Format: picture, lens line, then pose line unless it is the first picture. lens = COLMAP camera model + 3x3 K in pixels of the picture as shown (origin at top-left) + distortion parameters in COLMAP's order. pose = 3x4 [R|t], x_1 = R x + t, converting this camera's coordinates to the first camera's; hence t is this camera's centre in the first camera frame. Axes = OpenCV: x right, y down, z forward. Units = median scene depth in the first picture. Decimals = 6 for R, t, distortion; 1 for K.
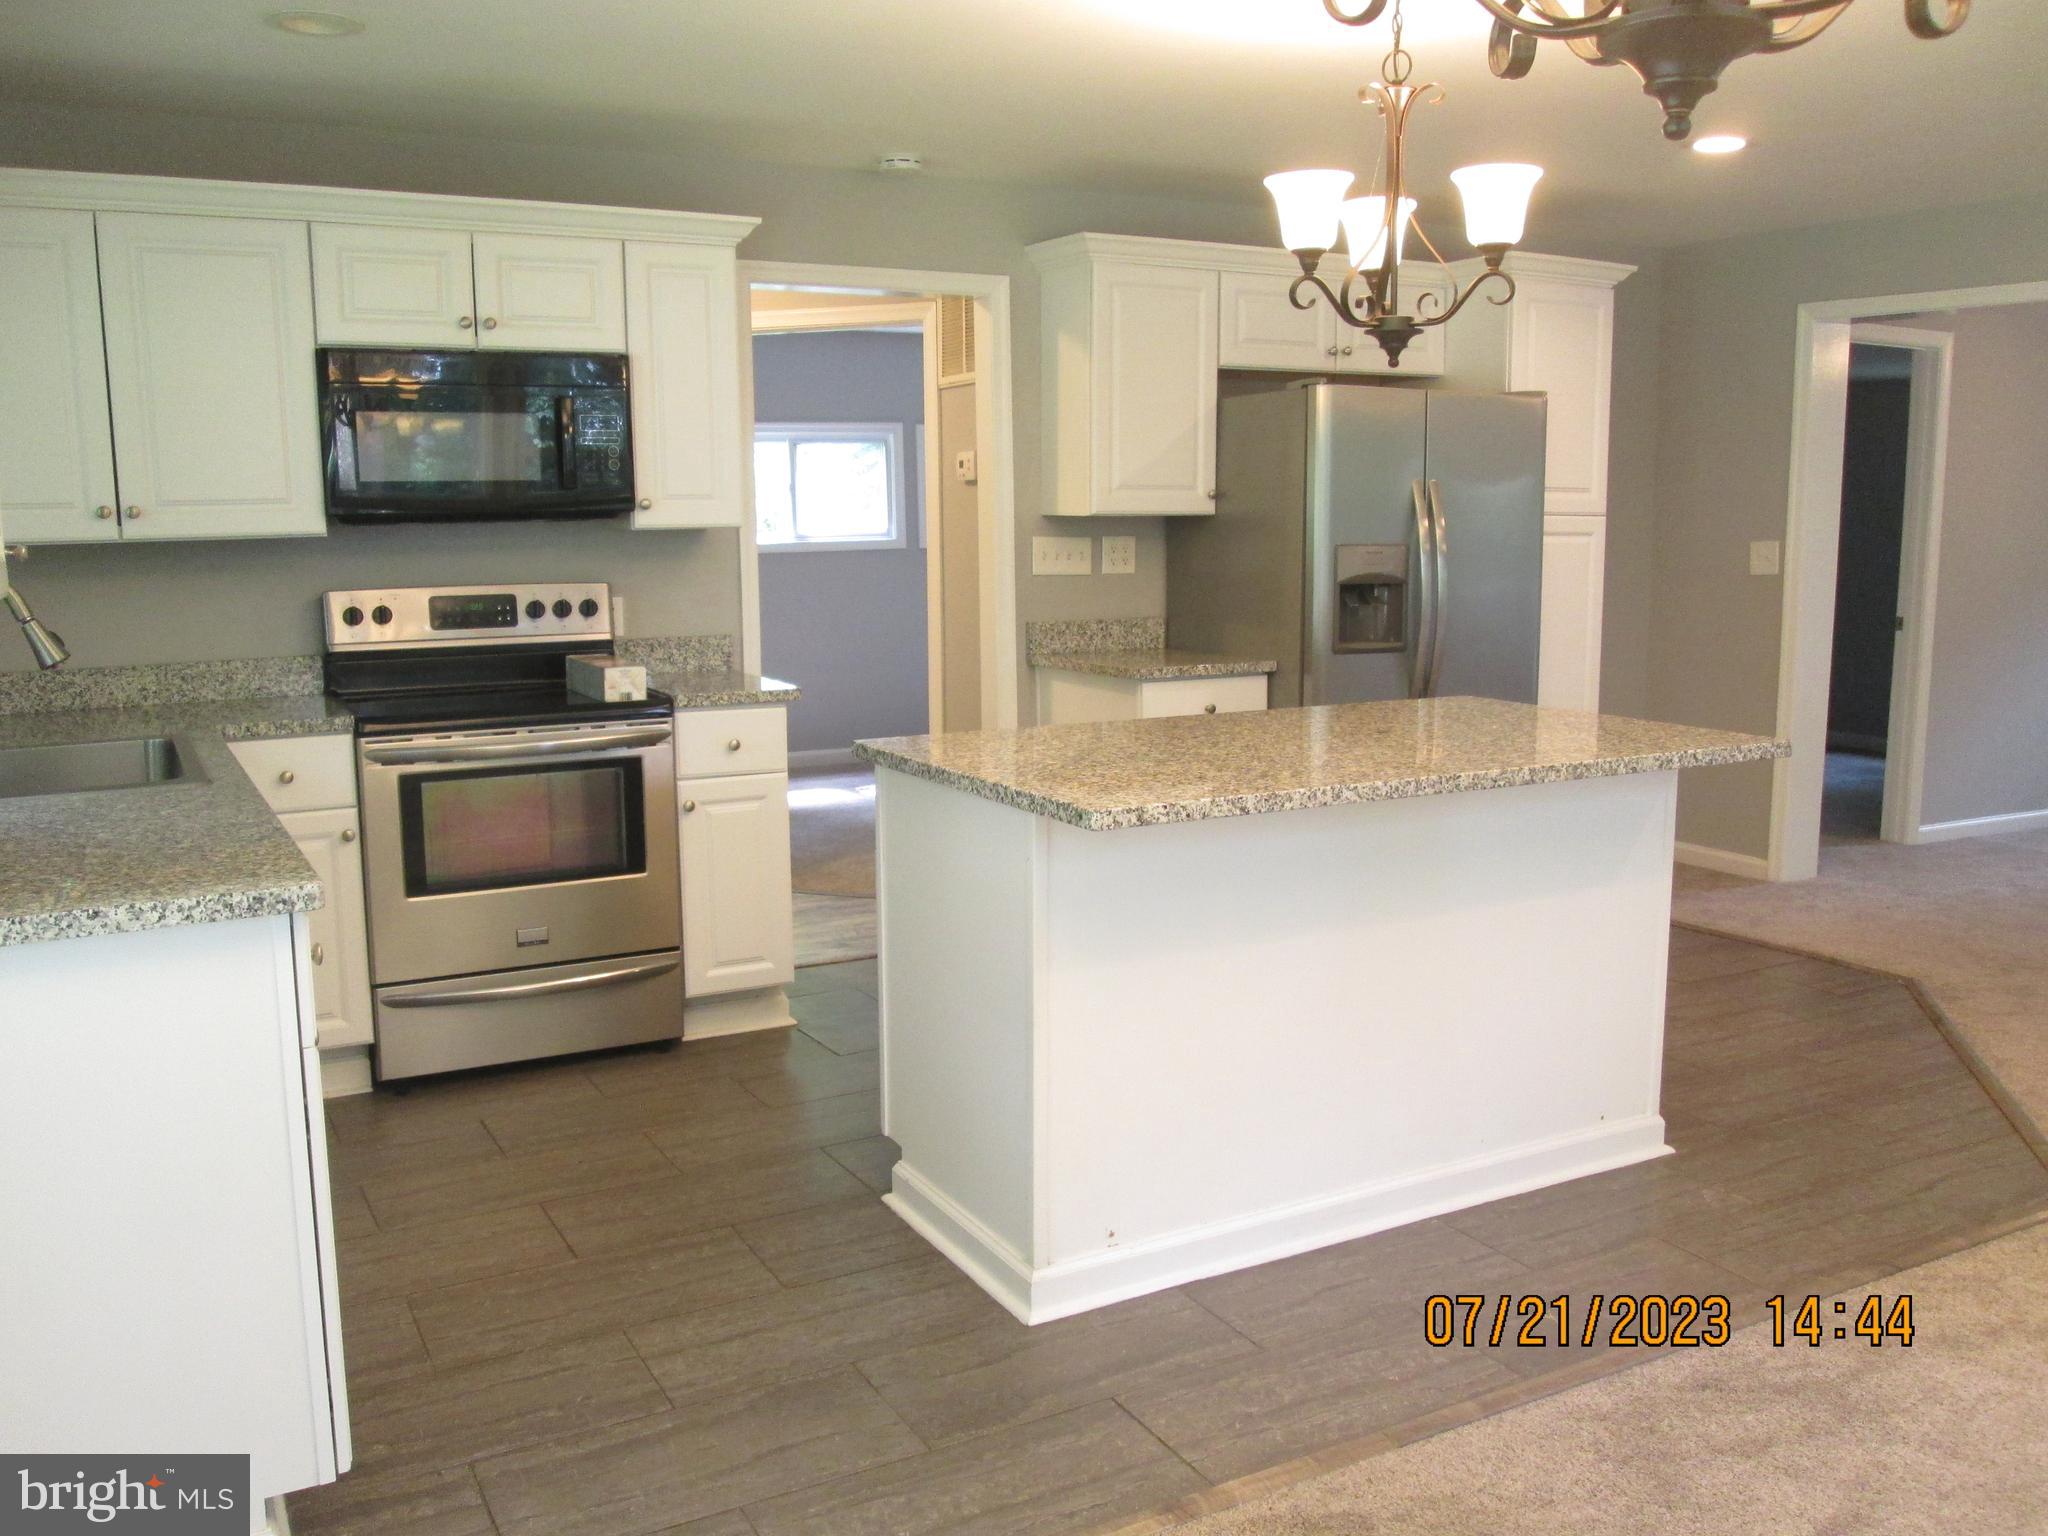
lens RADIAL K [[1701.7, 0, 1008.0], [0, 1701.7, 780.6], [0, 0, 1]] dist [-0.042927, 0.040331]
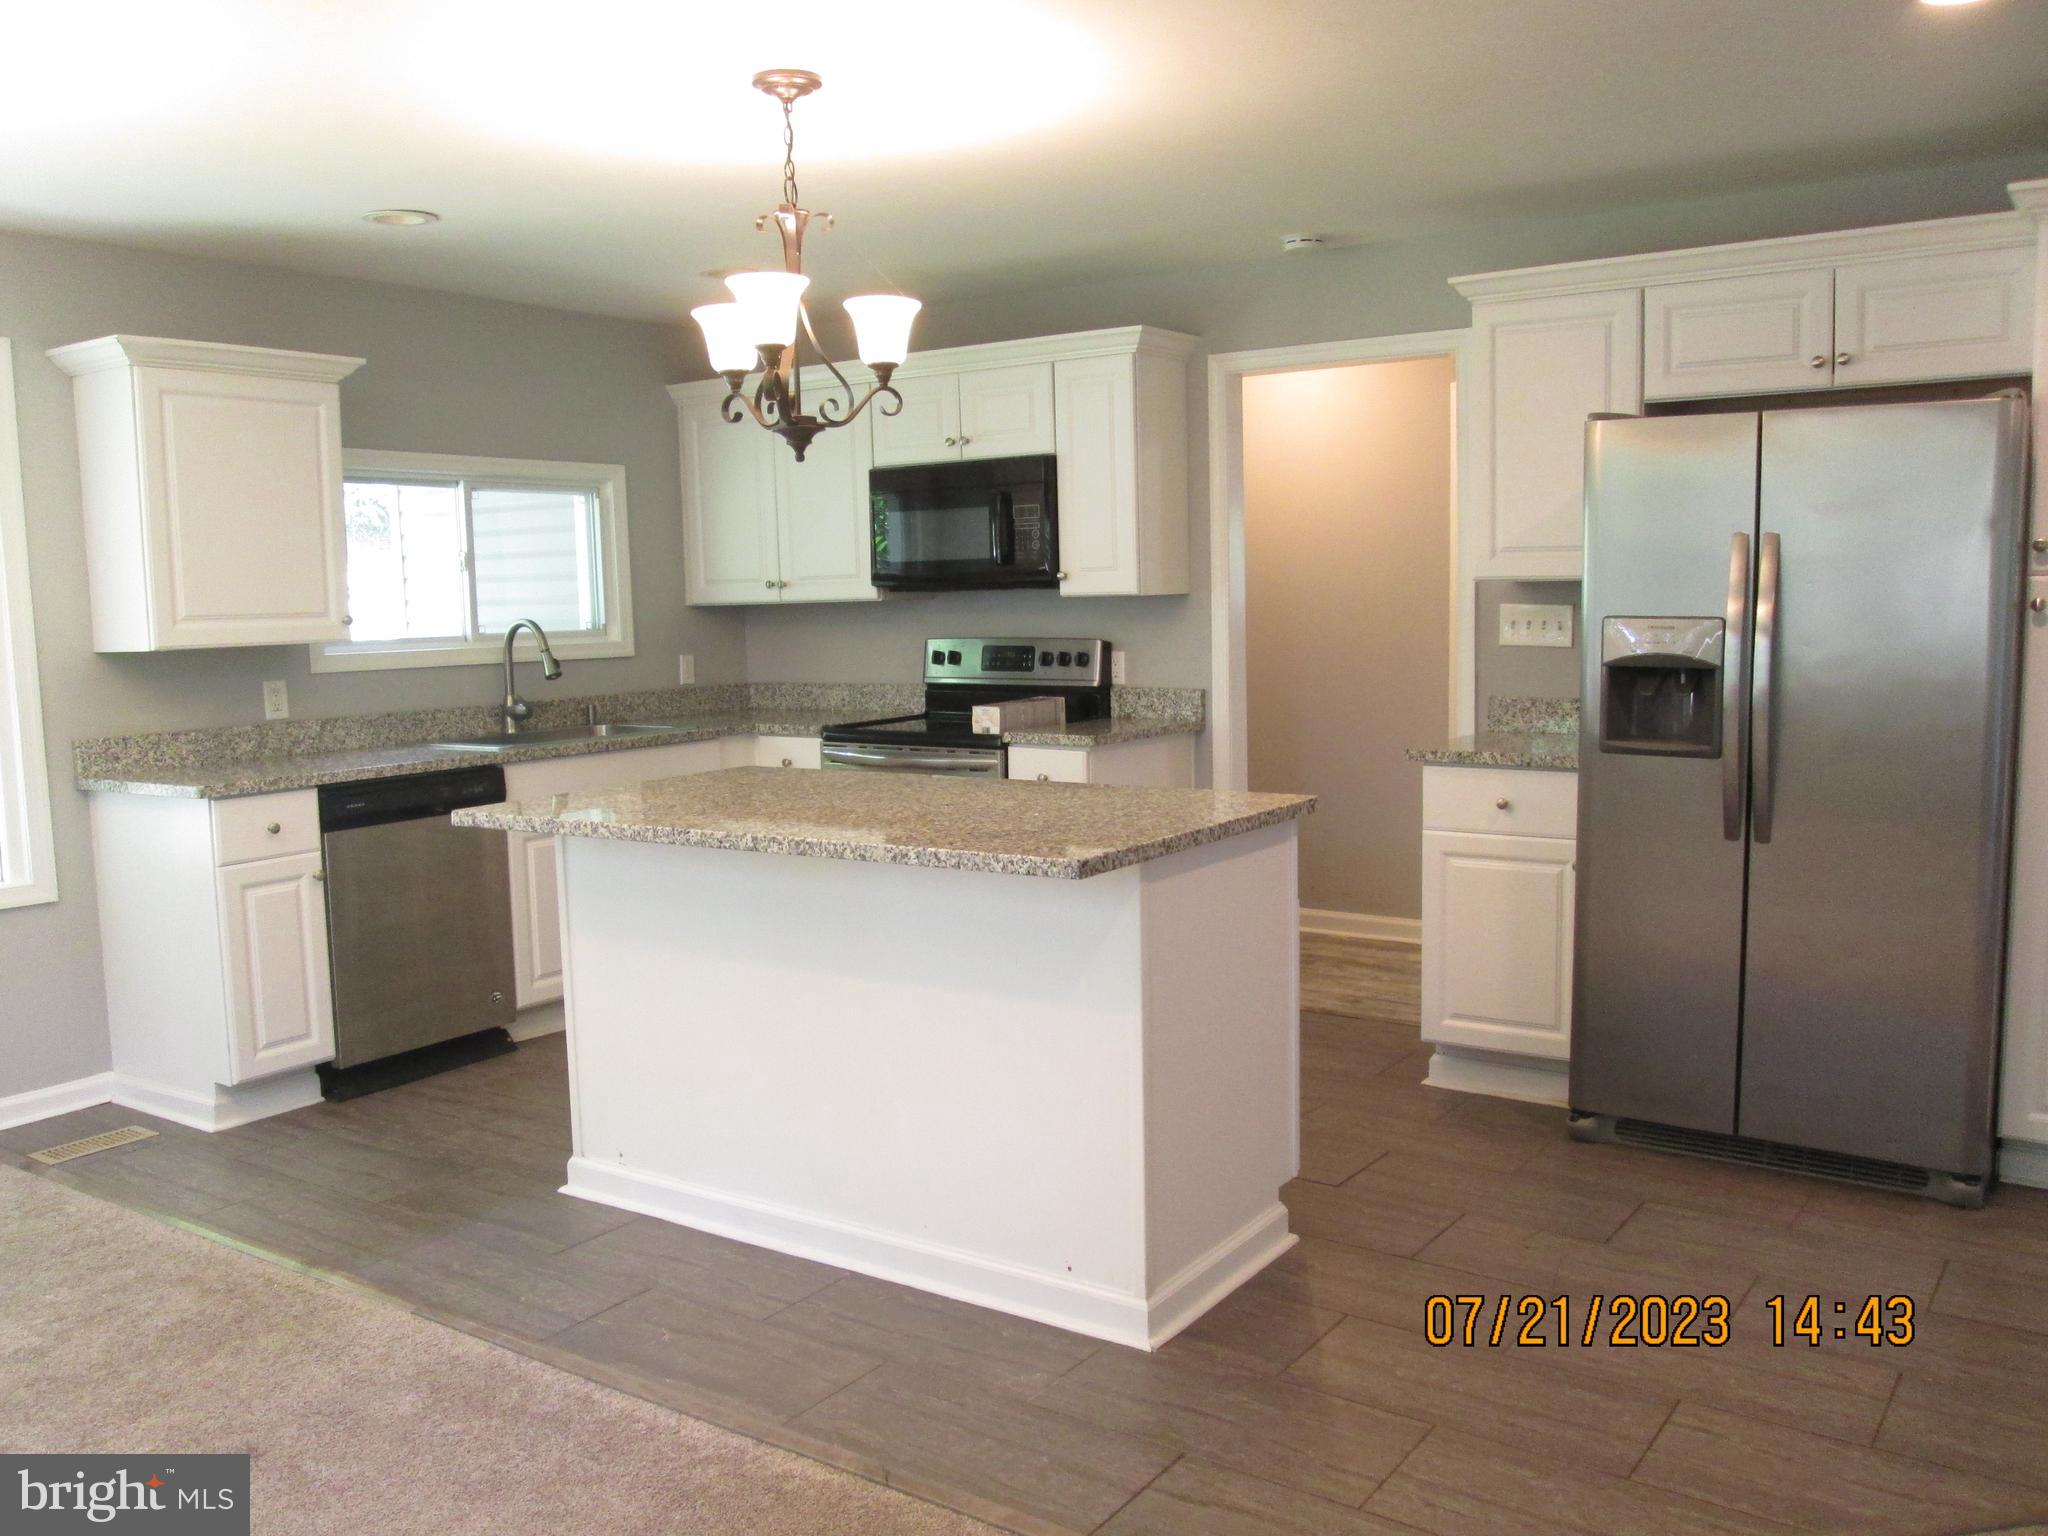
lens RADIAL K [[1701.7, 0, 1031.5], [0, 1701.7, 772.0], [0, 0, 1]] dist [-0.042927, 0.040331]
pose [[0.459496, 0.095378, -0.883044, 0.911276], [-0.120317, 0.991737, 0.044510, -0.079641], [0.879993, 0.085793, 0.467175, 0.451009]]
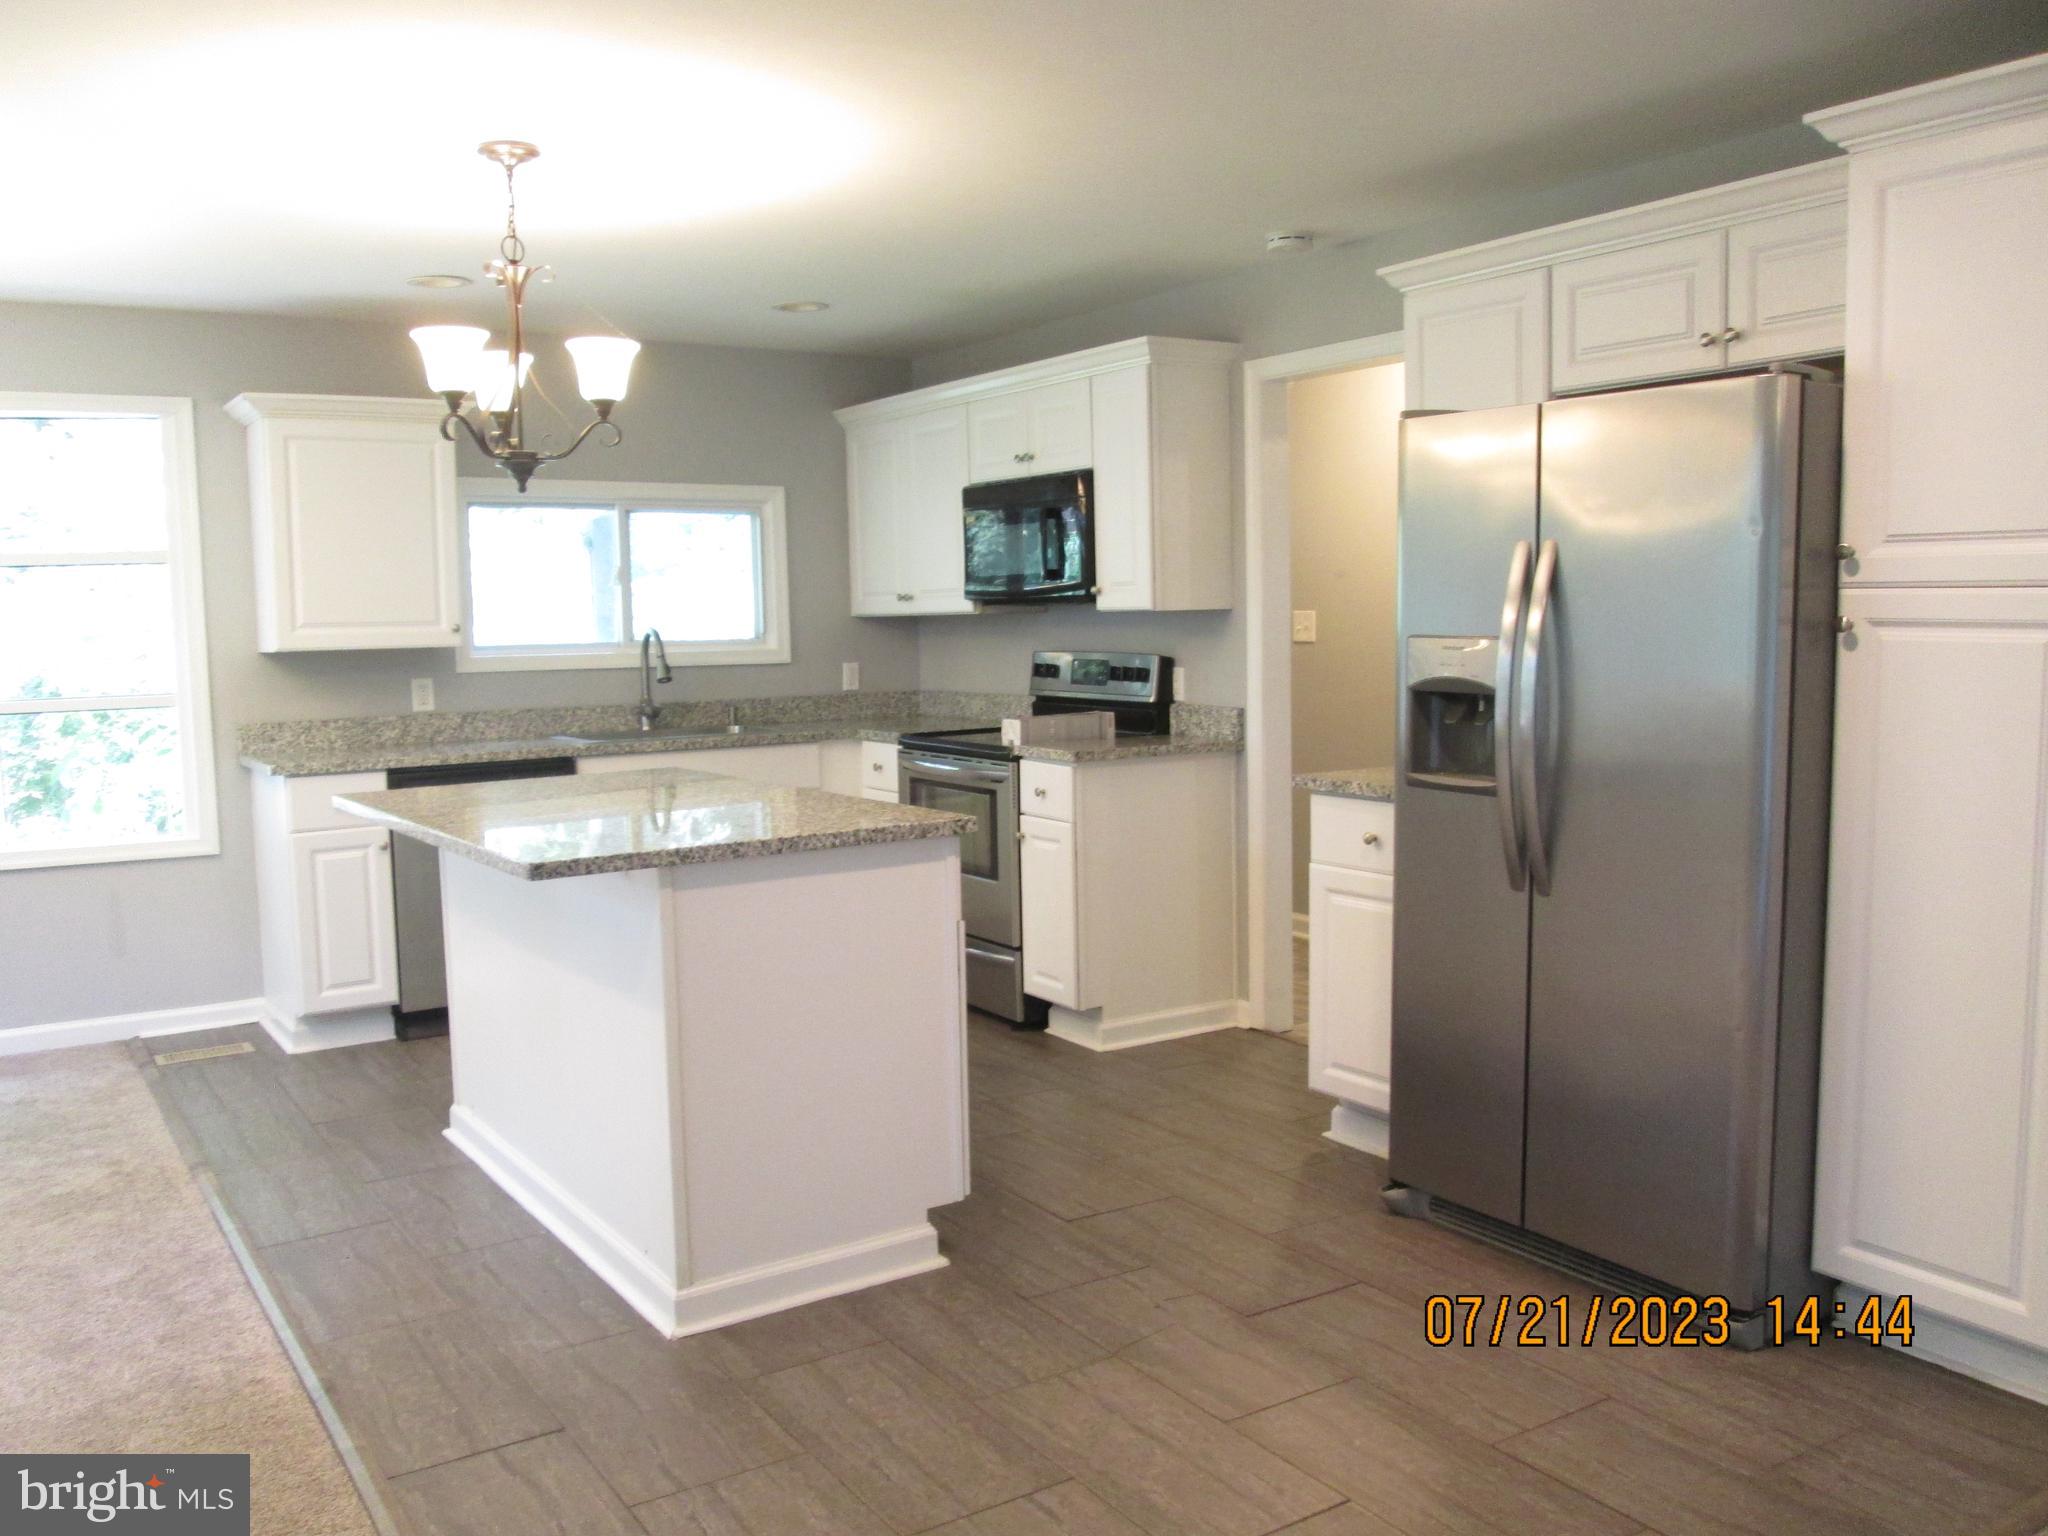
lens RADIAL K [[1701.7, 0, 1035.6], [0, 1701.7, 770.2], [0, 0, 1]] dist [-0.042927, 0.040331]
pose [[0.099297, 0.100137, -0.990006, 1.050307], [-0.136924, 0.986834, 0.086083, -0.142397], [0.985592, 0.127008, 0.111701, 0.888768]]
